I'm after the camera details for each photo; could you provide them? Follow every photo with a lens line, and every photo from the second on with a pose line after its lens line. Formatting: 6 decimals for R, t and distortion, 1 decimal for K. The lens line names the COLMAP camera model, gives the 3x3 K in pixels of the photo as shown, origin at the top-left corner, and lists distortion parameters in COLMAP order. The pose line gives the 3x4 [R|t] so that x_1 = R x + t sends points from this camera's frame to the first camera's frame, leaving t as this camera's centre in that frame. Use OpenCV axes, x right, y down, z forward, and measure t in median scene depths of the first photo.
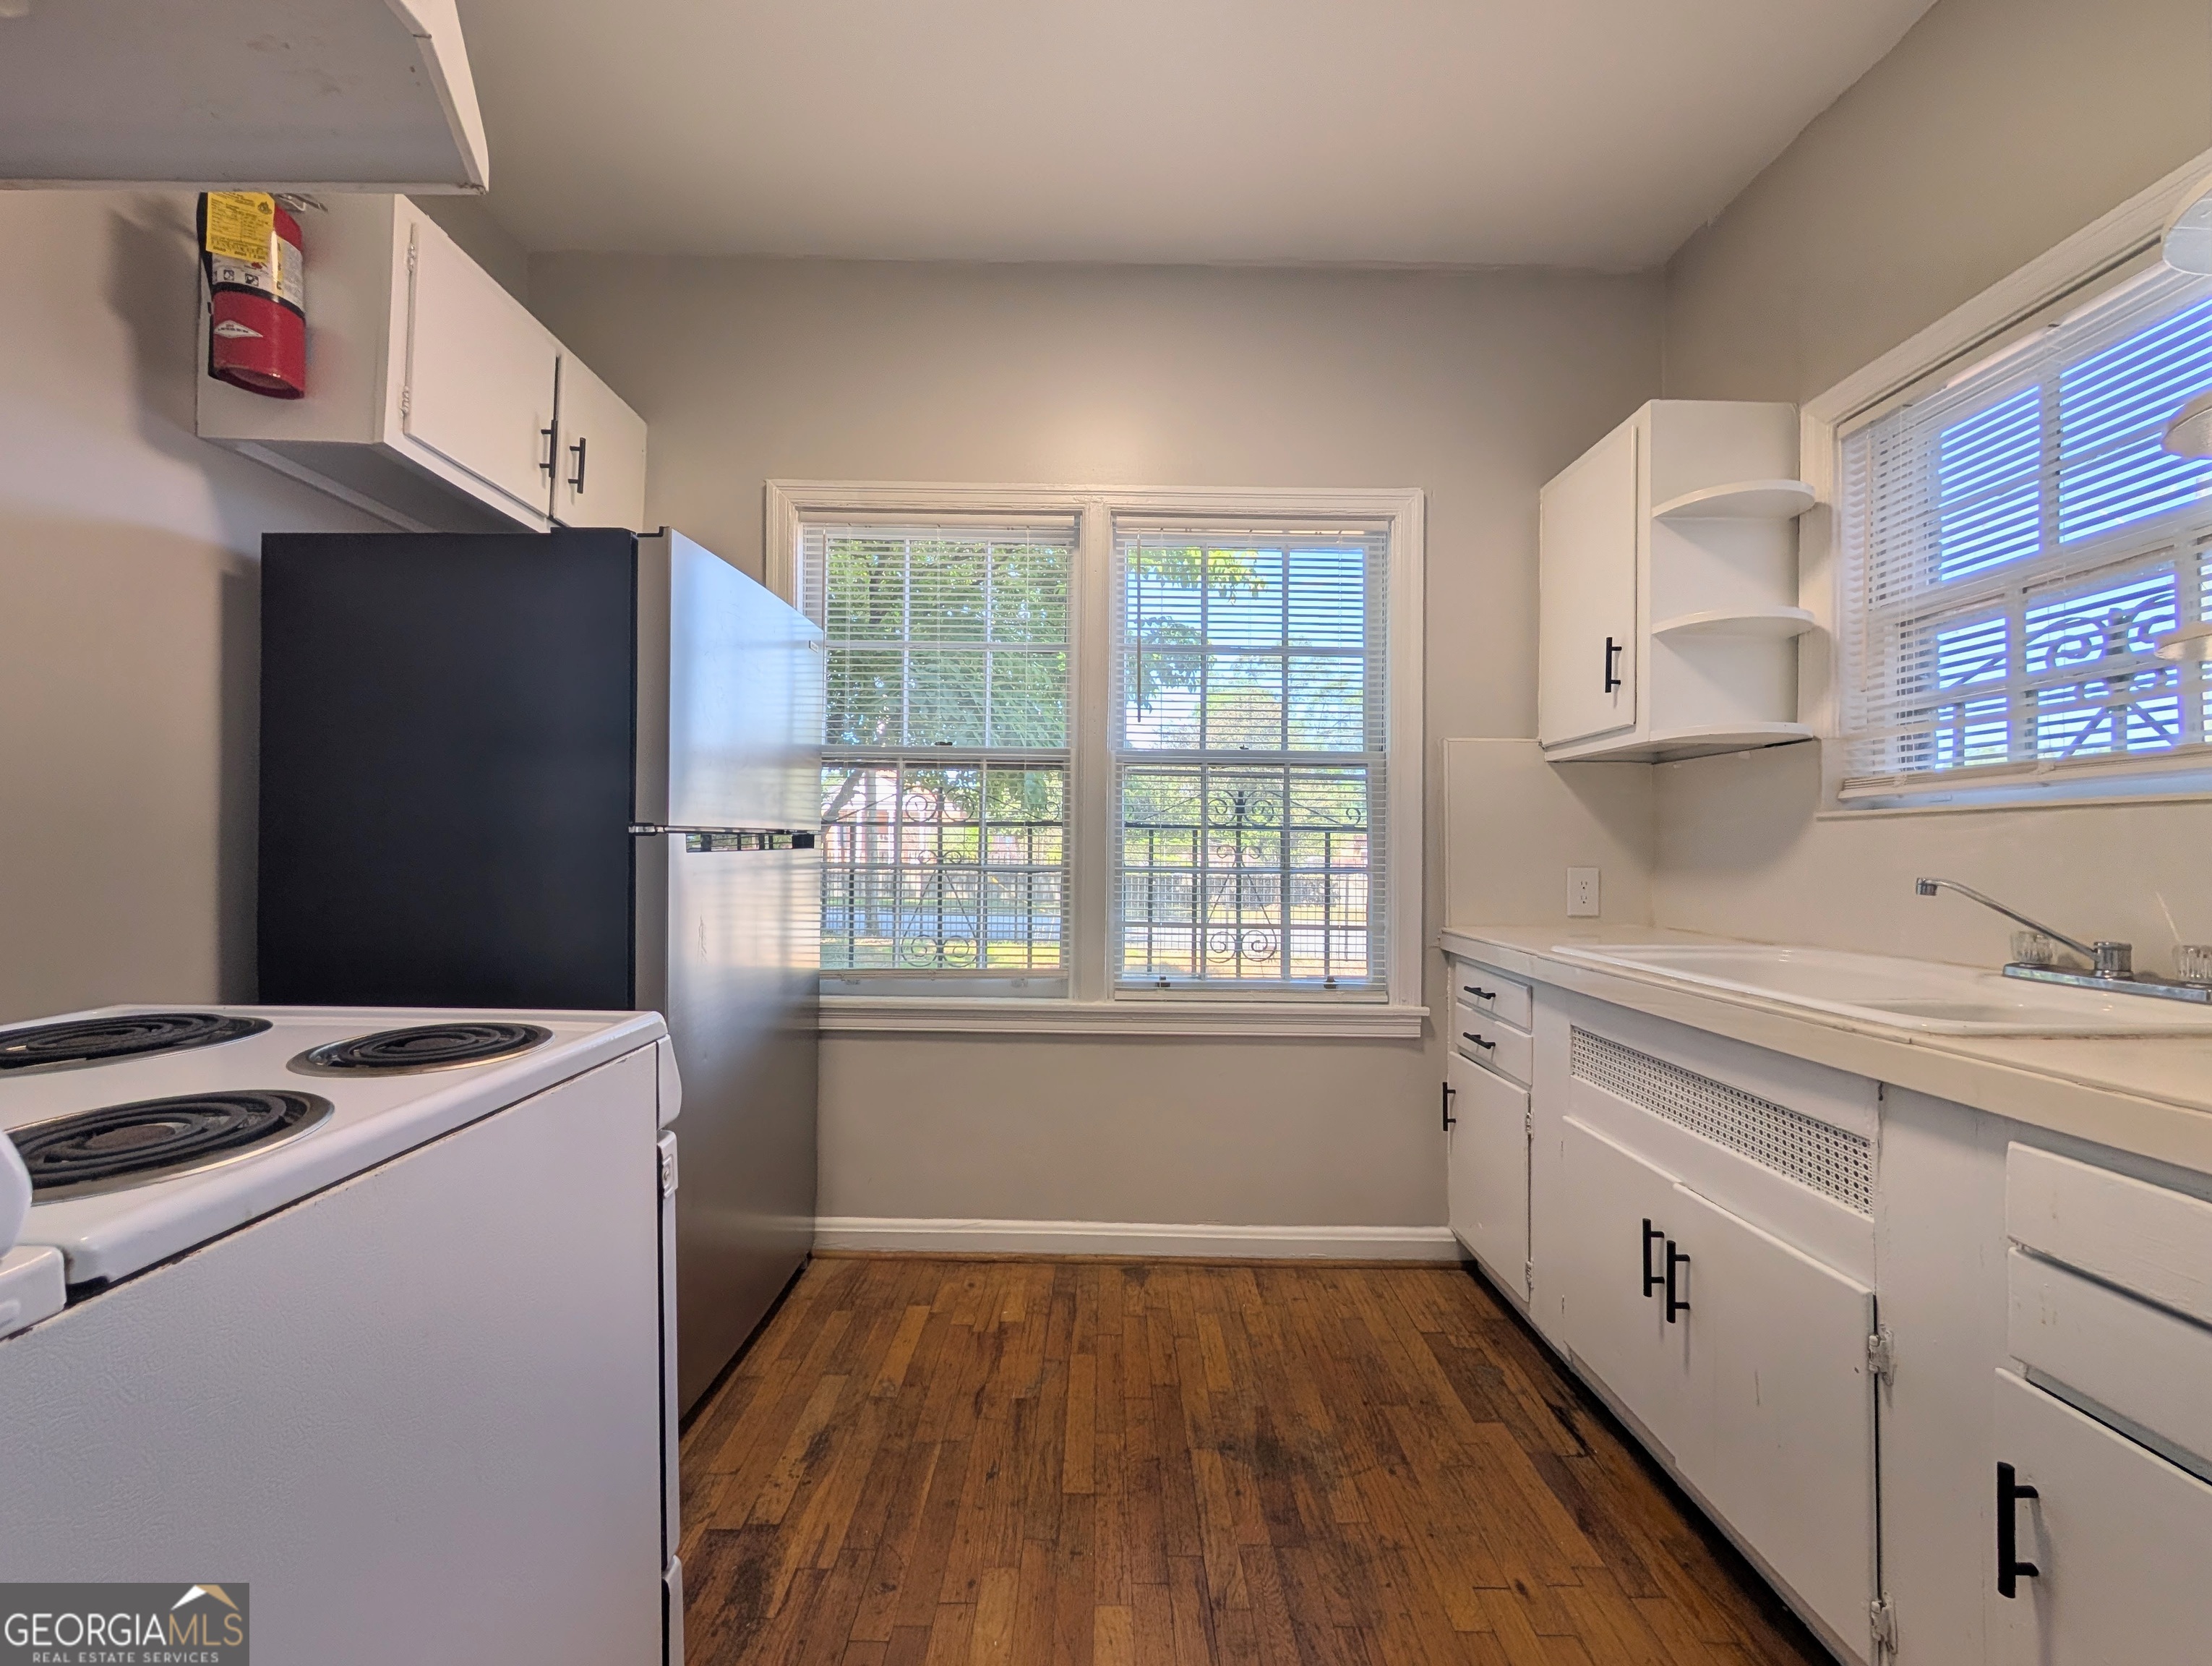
lens RADIAL K [[839.7, 0, 1103.3], [0, 839.7, 847.2], [0, 0, 1]] dist [-0.000673, -0.000349]
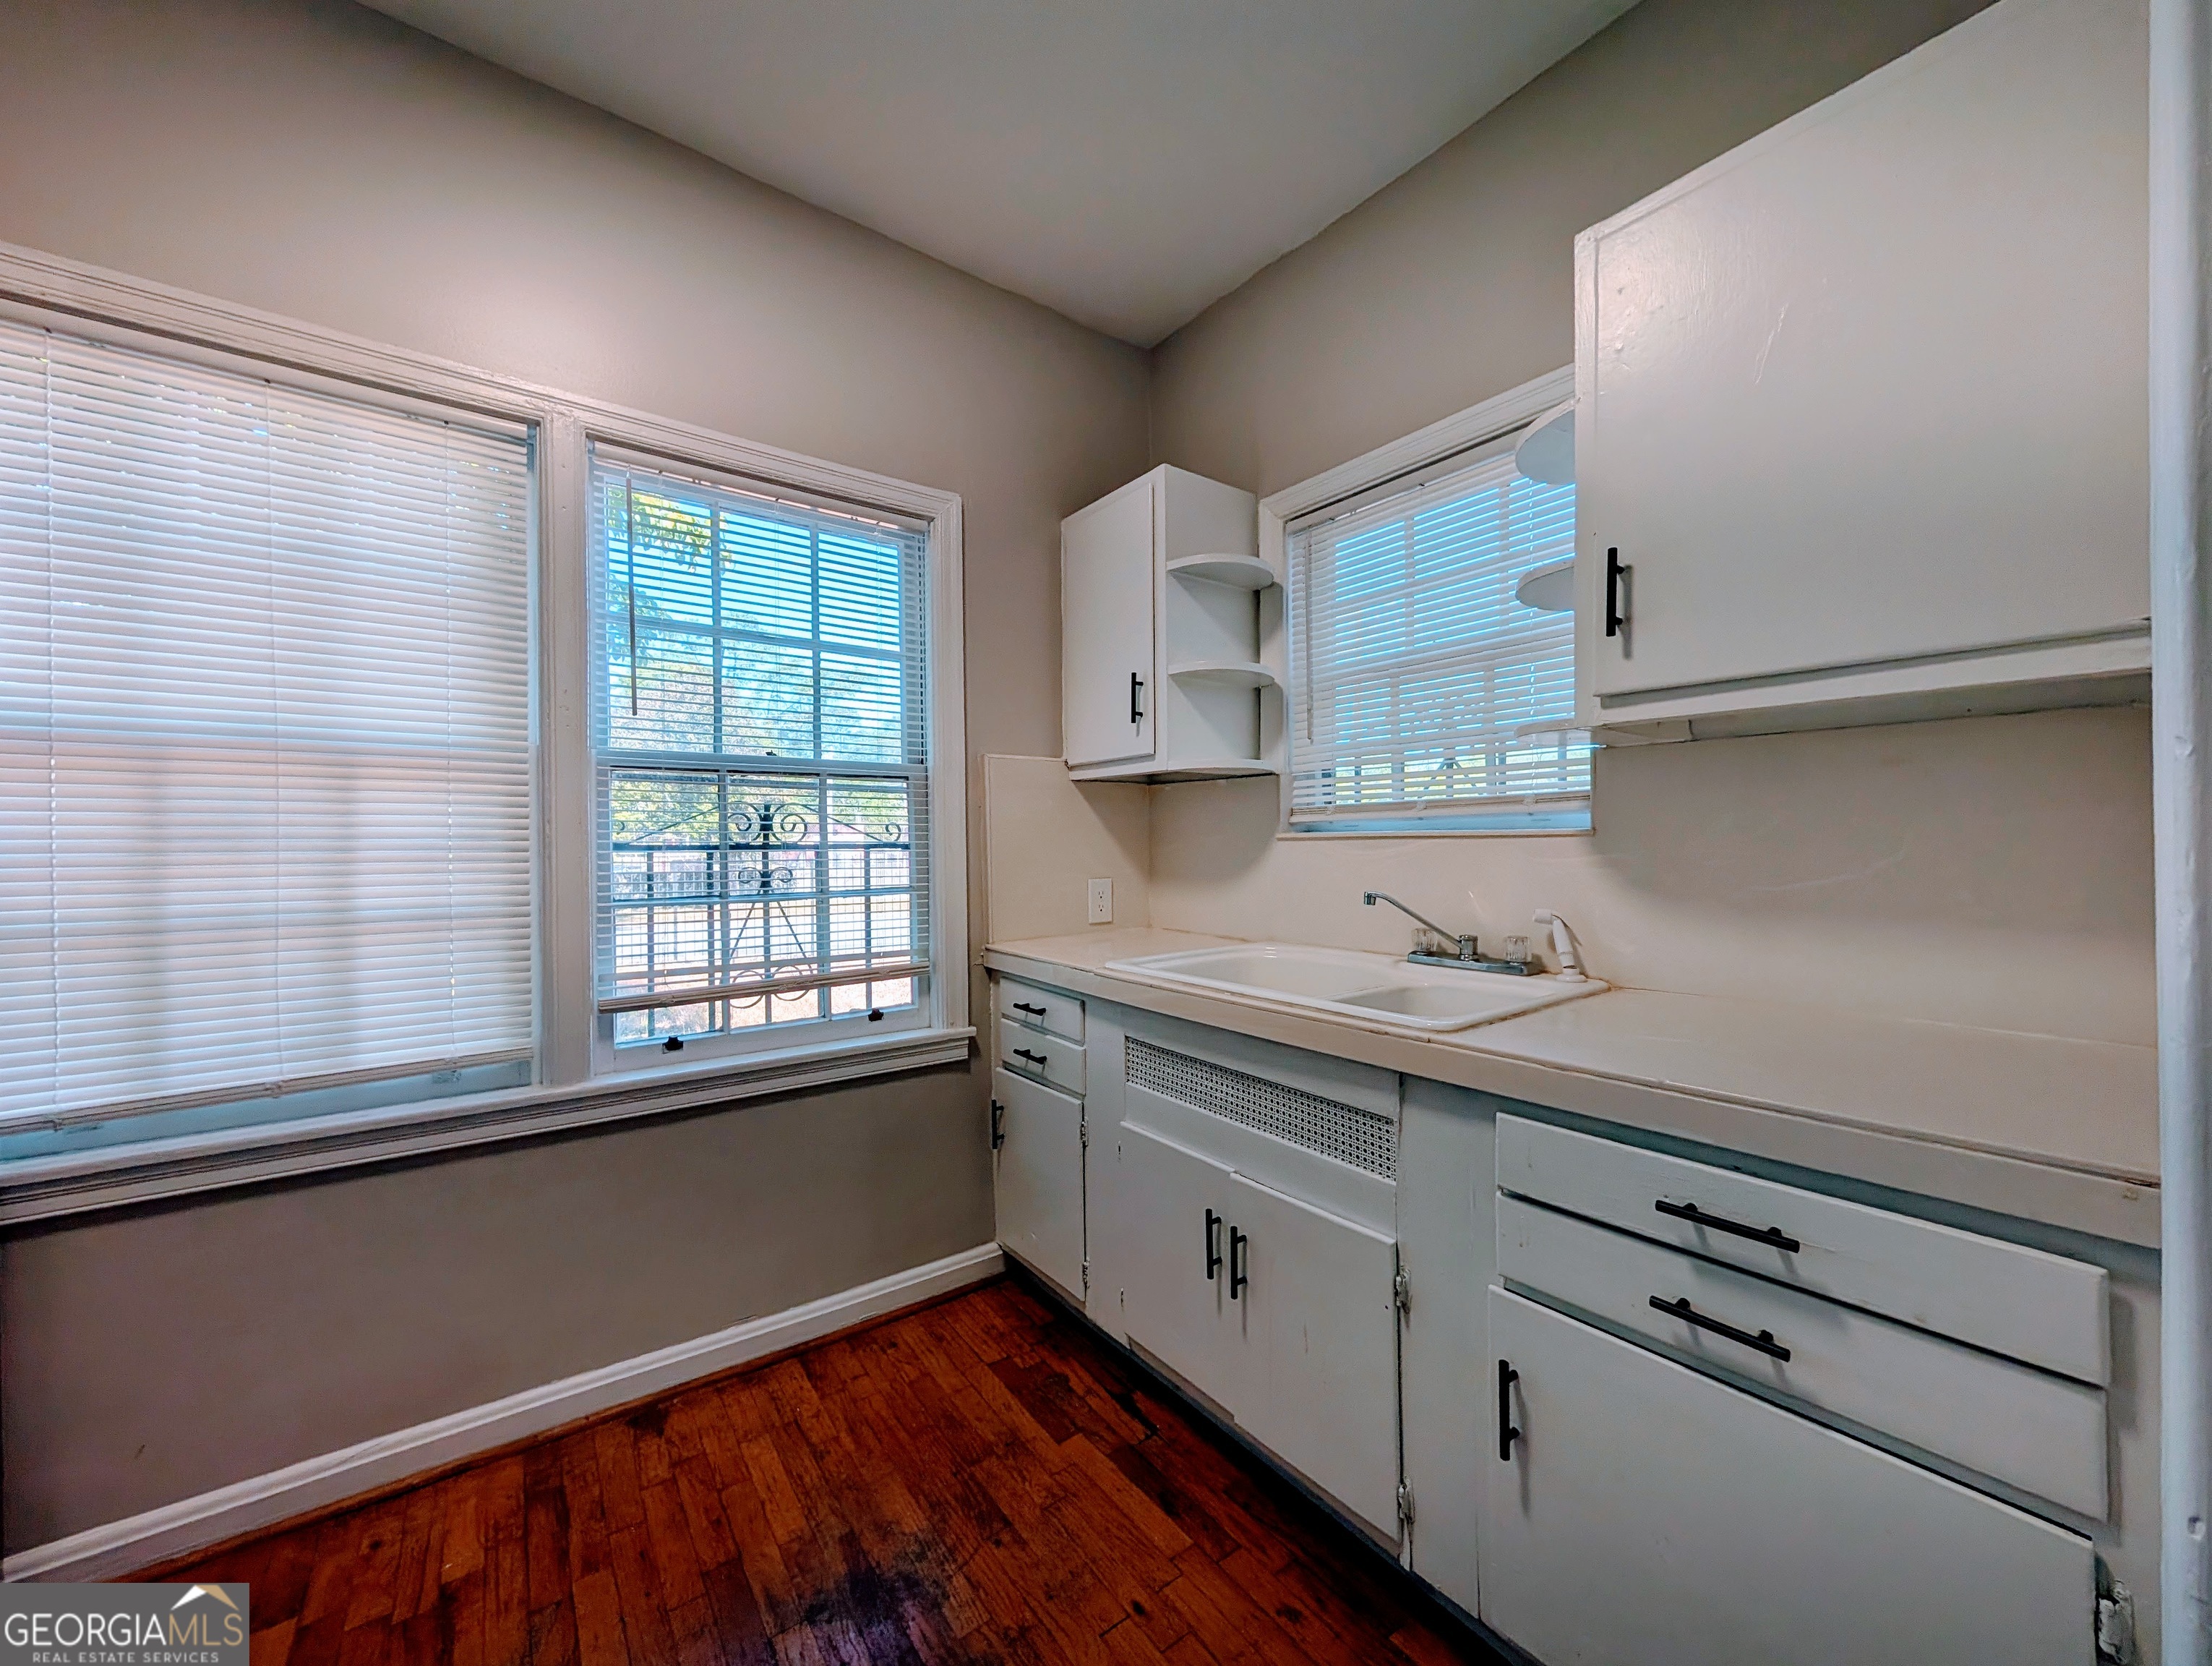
lens RADIAL K [[839.7, 0, 1103.3], [0, 839.7, 847.2], [0, 0, 1]] dist [-0.000673, -0.000349]
pose [[0.806844, -0.020962, 0.590392, -0.081702], [0.012976, 0.999758, 0.017764, -0.042781], [-0.590621, -0.006672, 0.806921, 0.140415]]
